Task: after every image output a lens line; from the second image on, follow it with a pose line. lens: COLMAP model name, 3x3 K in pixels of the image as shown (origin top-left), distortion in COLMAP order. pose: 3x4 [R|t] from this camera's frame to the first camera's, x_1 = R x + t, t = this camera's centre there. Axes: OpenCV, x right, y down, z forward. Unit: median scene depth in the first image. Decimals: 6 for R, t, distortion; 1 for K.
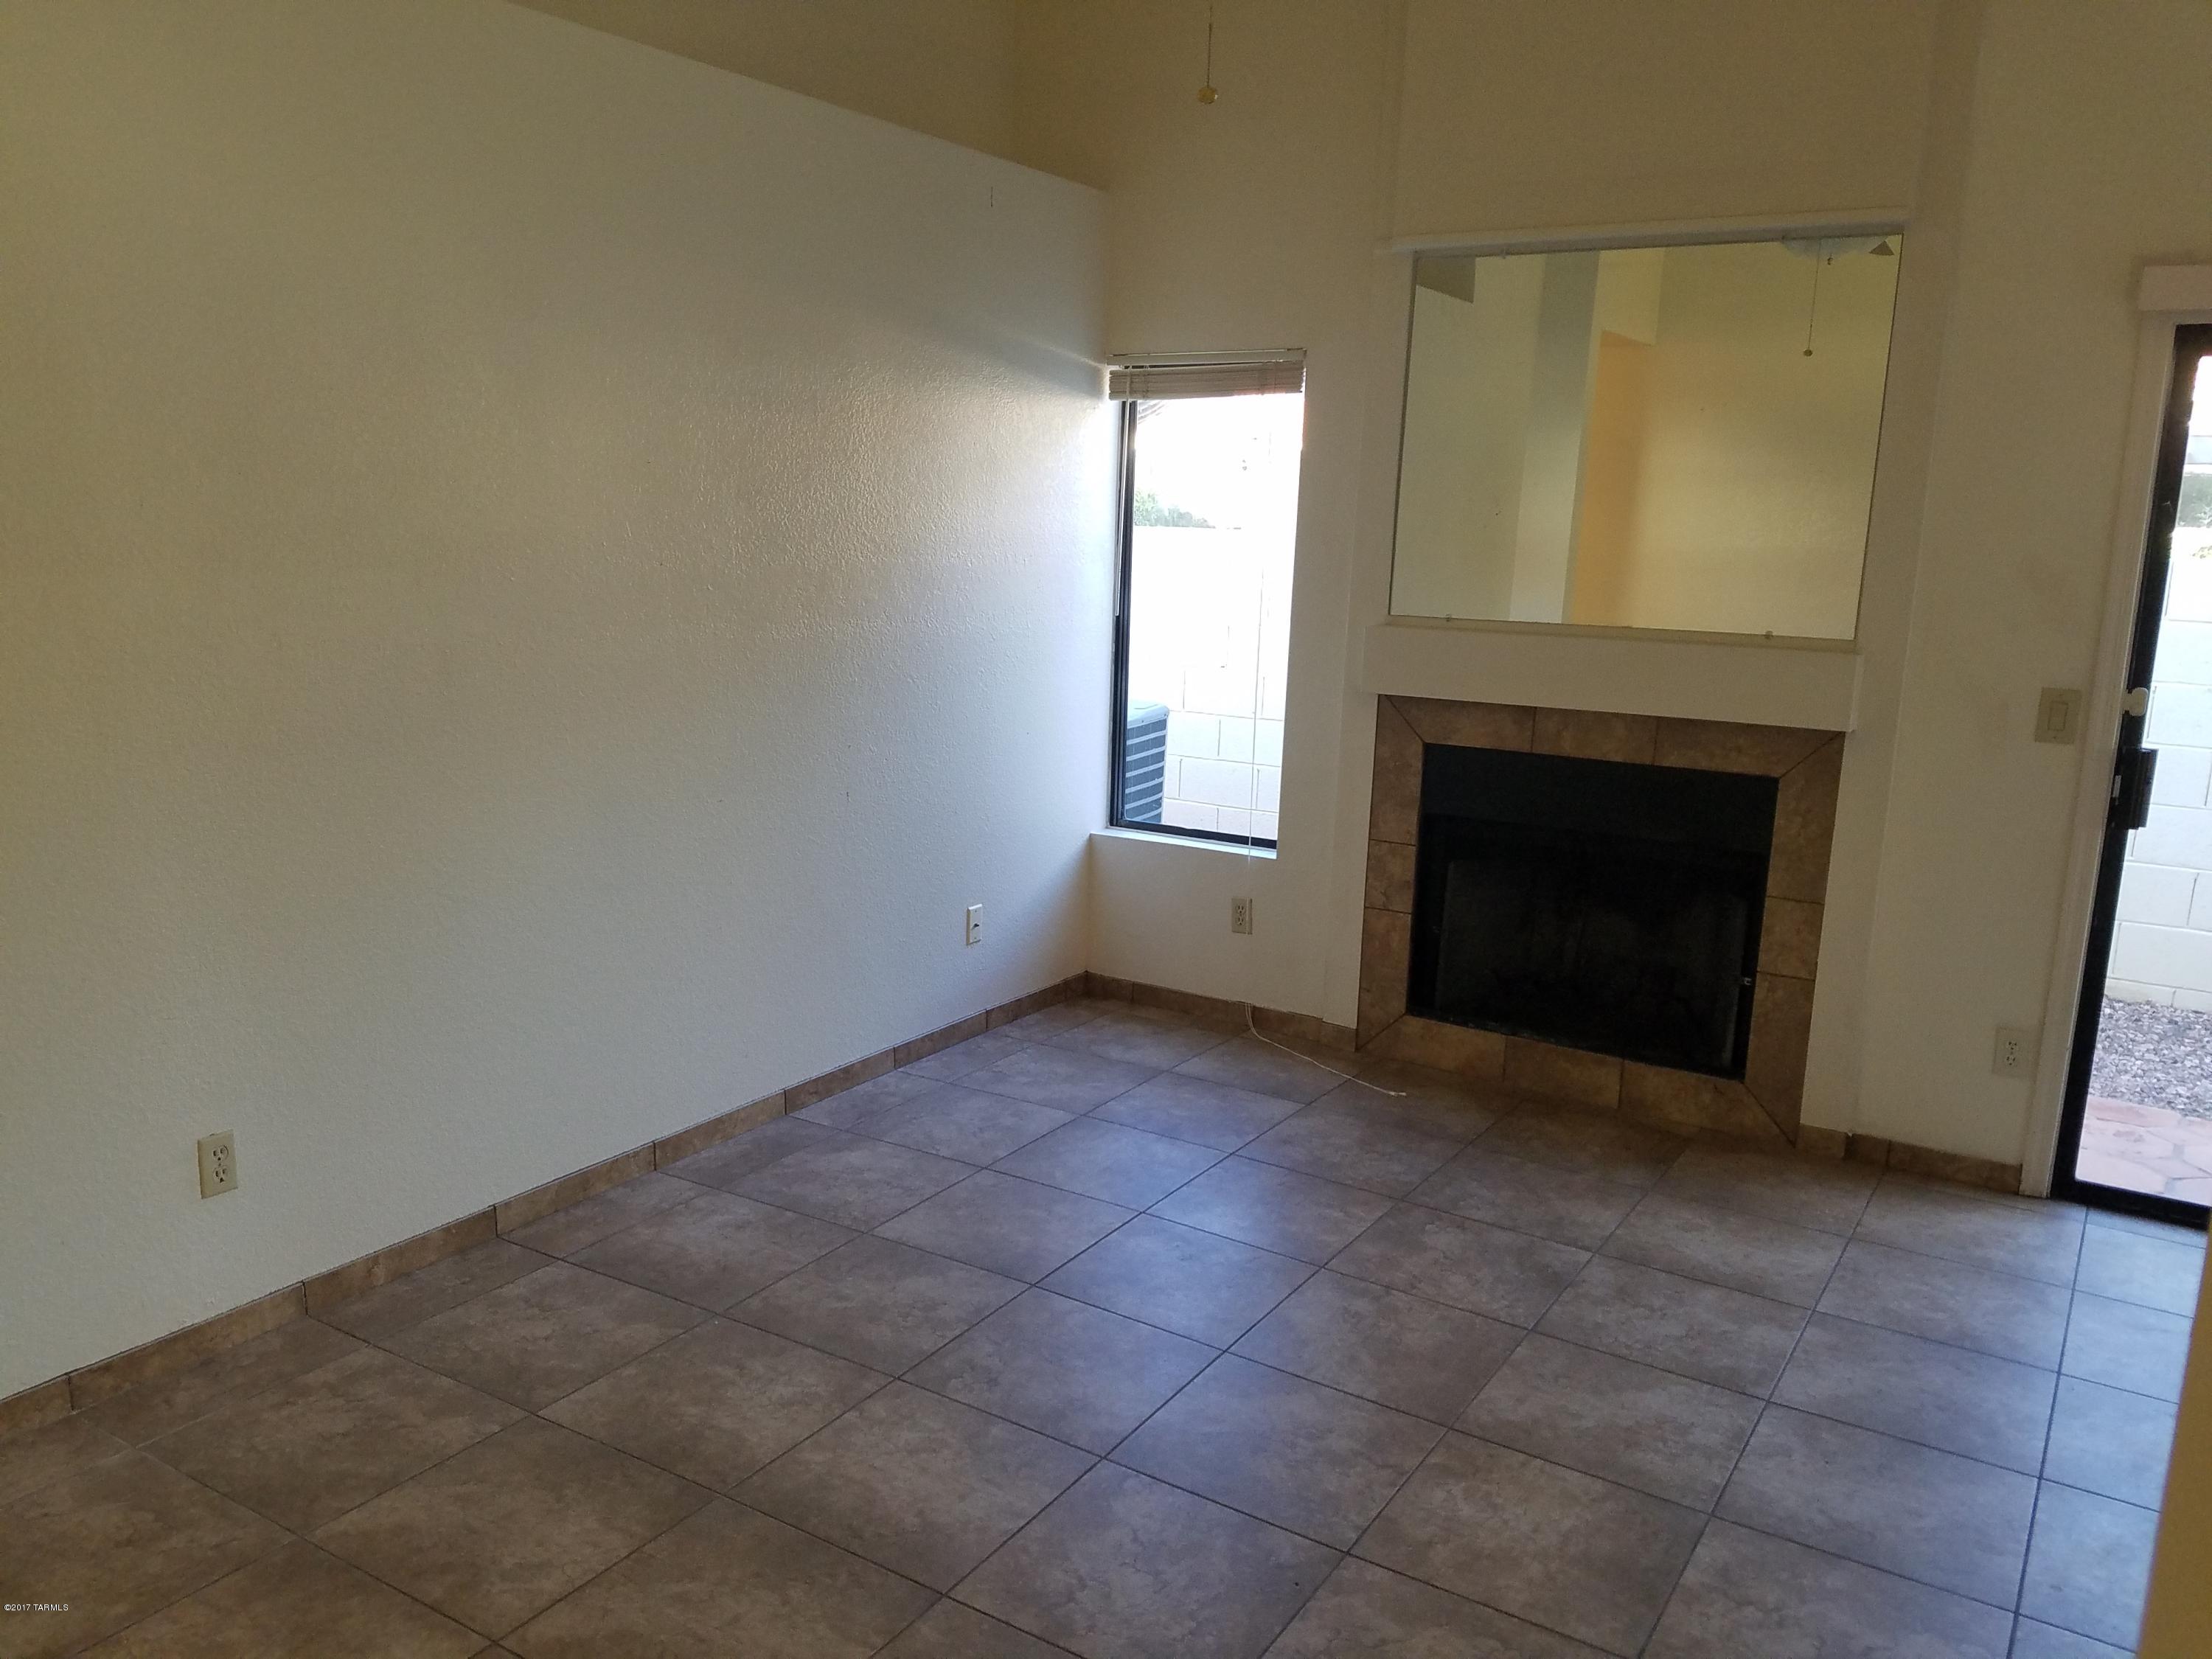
lens RADIAL K [[1718.0, 0, 1085.3], [0, 1718.0, 843.6], [0, 0, 1]] dist [0.294366, -0.544452]
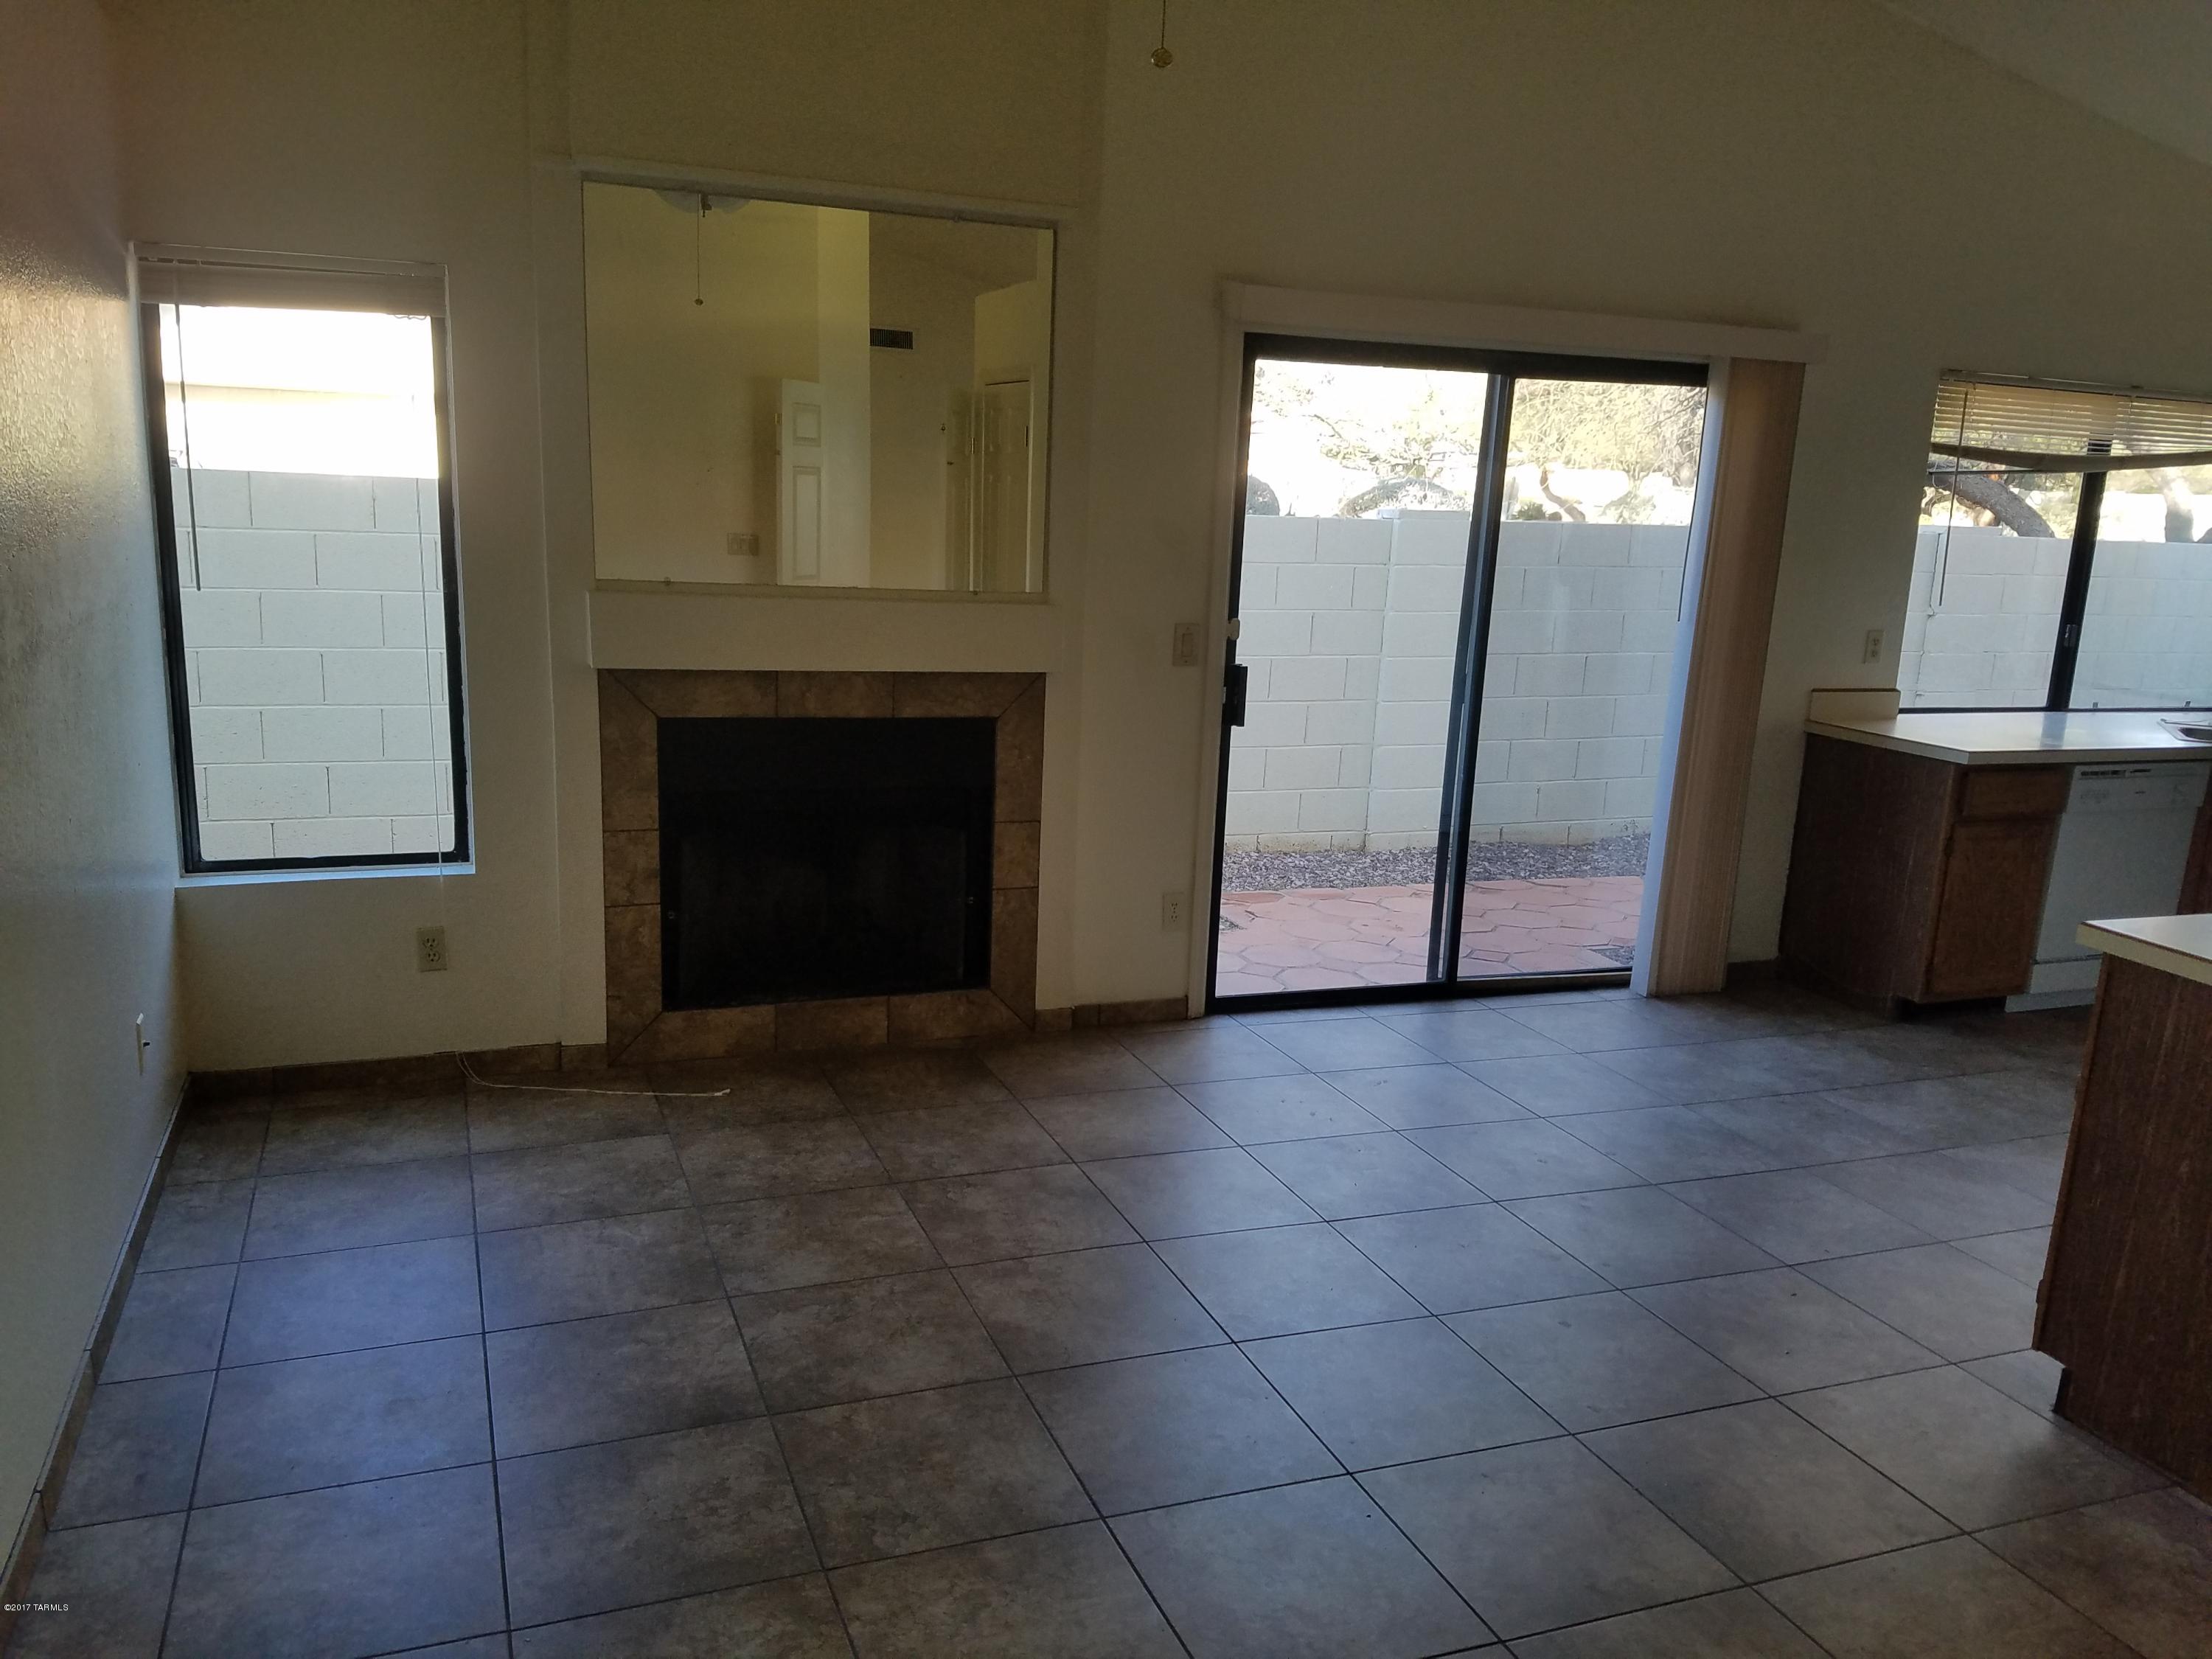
lens RADIAL K [[1718.0, 0, 1085.3], [0, 1718.0, 843.6], [0, 0, 1]] dist [0.294366, -0.544452]
pose [[0.594913, -0.171578, 0.785264, -0.436804], [0.132130, 0.984537, 0.115018, -0.073853], [-0.792856, 0.035331, 0.608384, 0.276195]]
